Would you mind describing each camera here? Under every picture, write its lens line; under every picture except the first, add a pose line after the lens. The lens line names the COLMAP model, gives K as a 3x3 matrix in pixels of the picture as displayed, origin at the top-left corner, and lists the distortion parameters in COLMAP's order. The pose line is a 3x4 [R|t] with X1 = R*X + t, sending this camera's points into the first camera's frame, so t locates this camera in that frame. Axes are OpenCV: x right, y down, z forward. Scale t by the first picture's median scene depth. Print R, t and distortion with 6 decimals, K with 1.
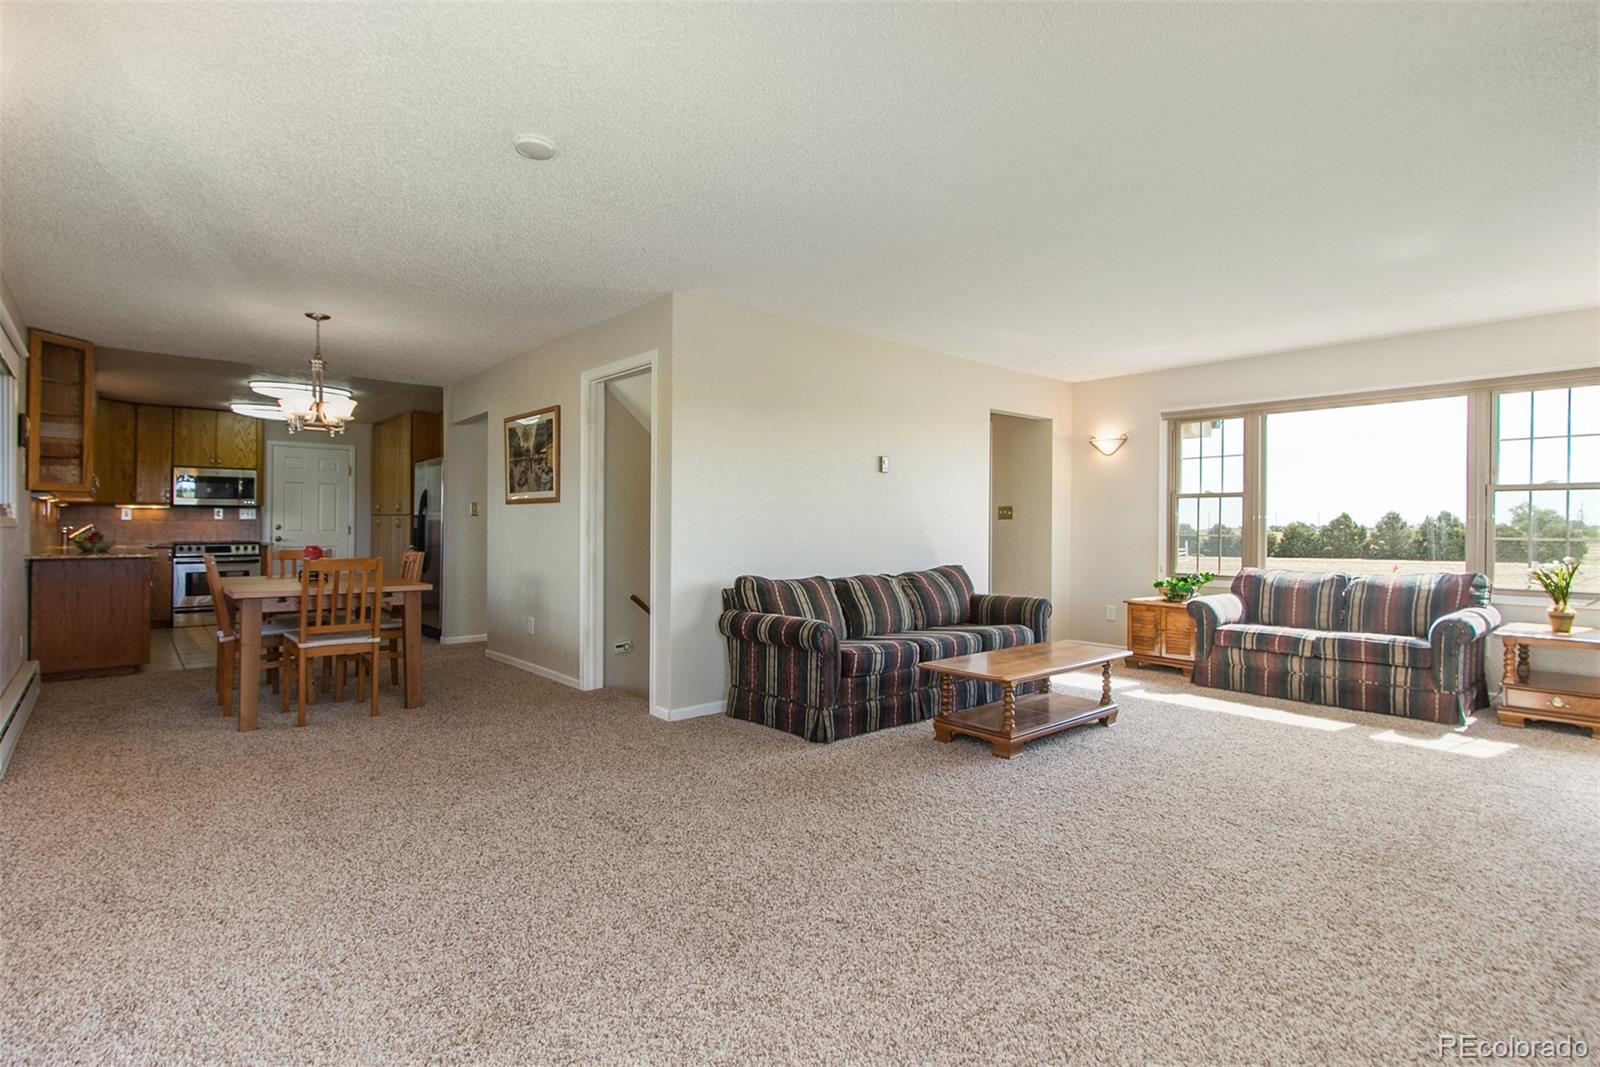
lens RADIAL K [[763.3, 0, 793.8], [0, 763.3, 519.7], [0, 0, 1]] dist [0.001714, 0.000368]
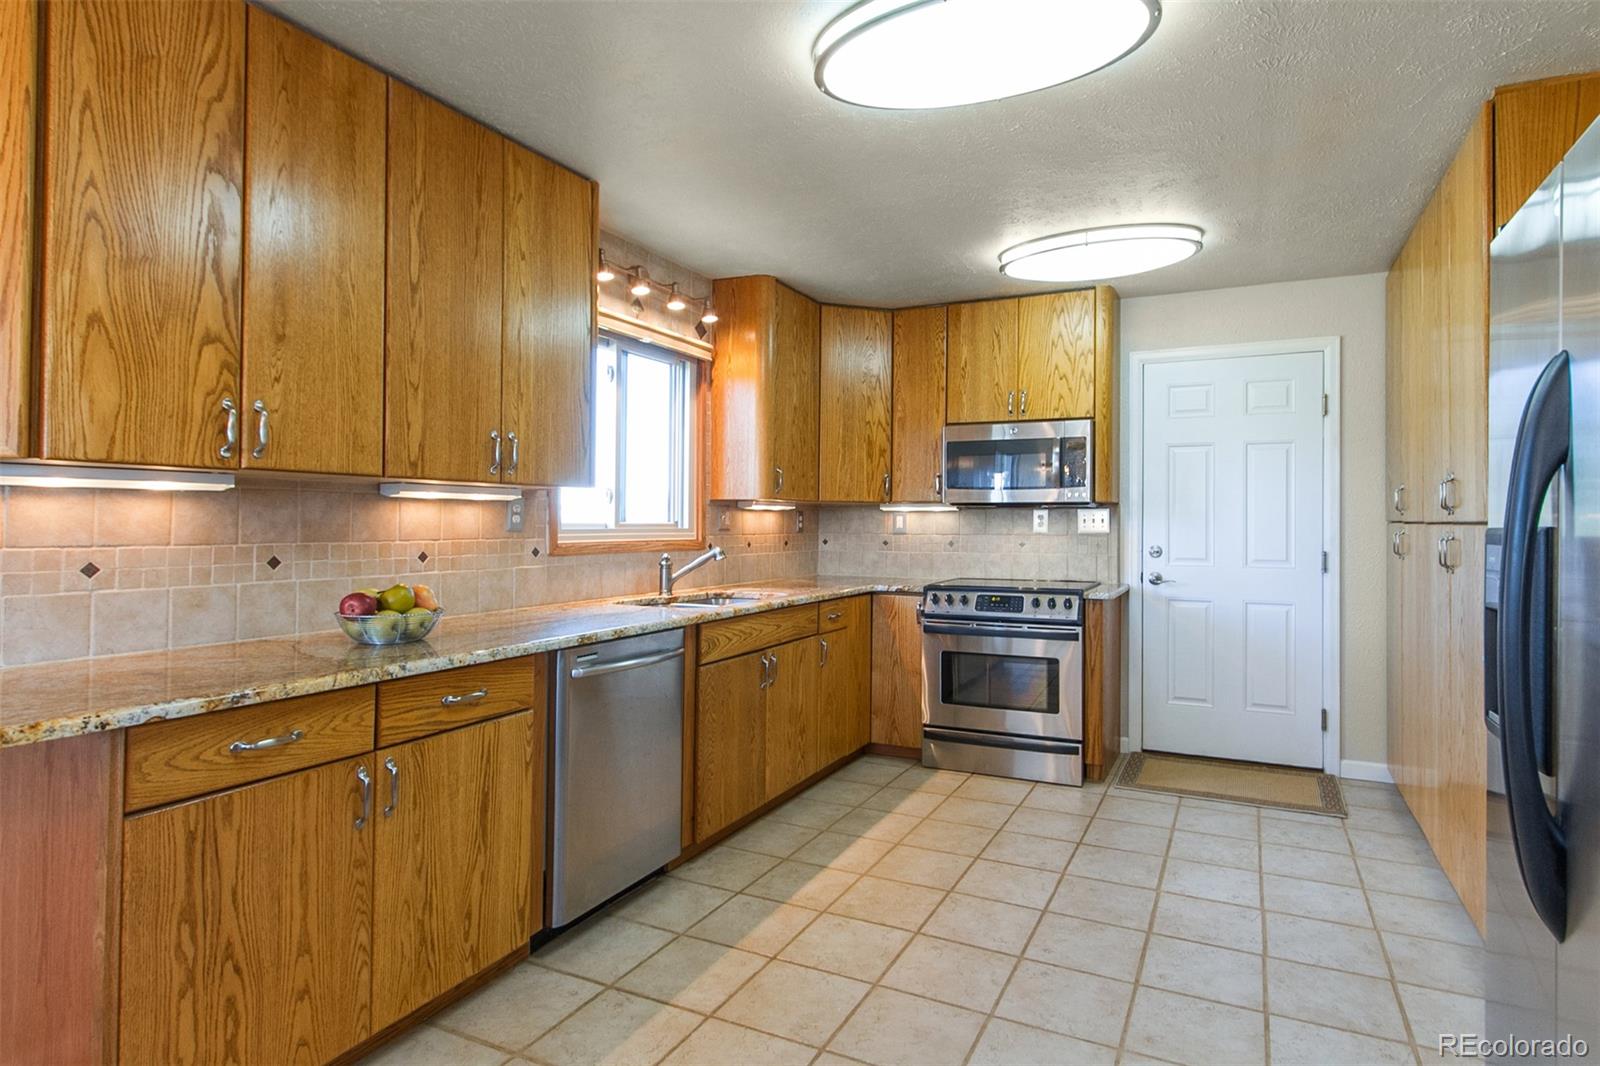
lens RADIAL K [[863.2, 0, 795.0], [0, 863.2, 526.5], [0, 0, 1]] dist [-0.000678, 0.000296]
pose [[0.375569, 0.006179, -0.926774, -0.327104], [0.003281, 0.999963, 0.007997, -0.009703], [0.926789, -0.006044, 0.375534, 0.683987]]
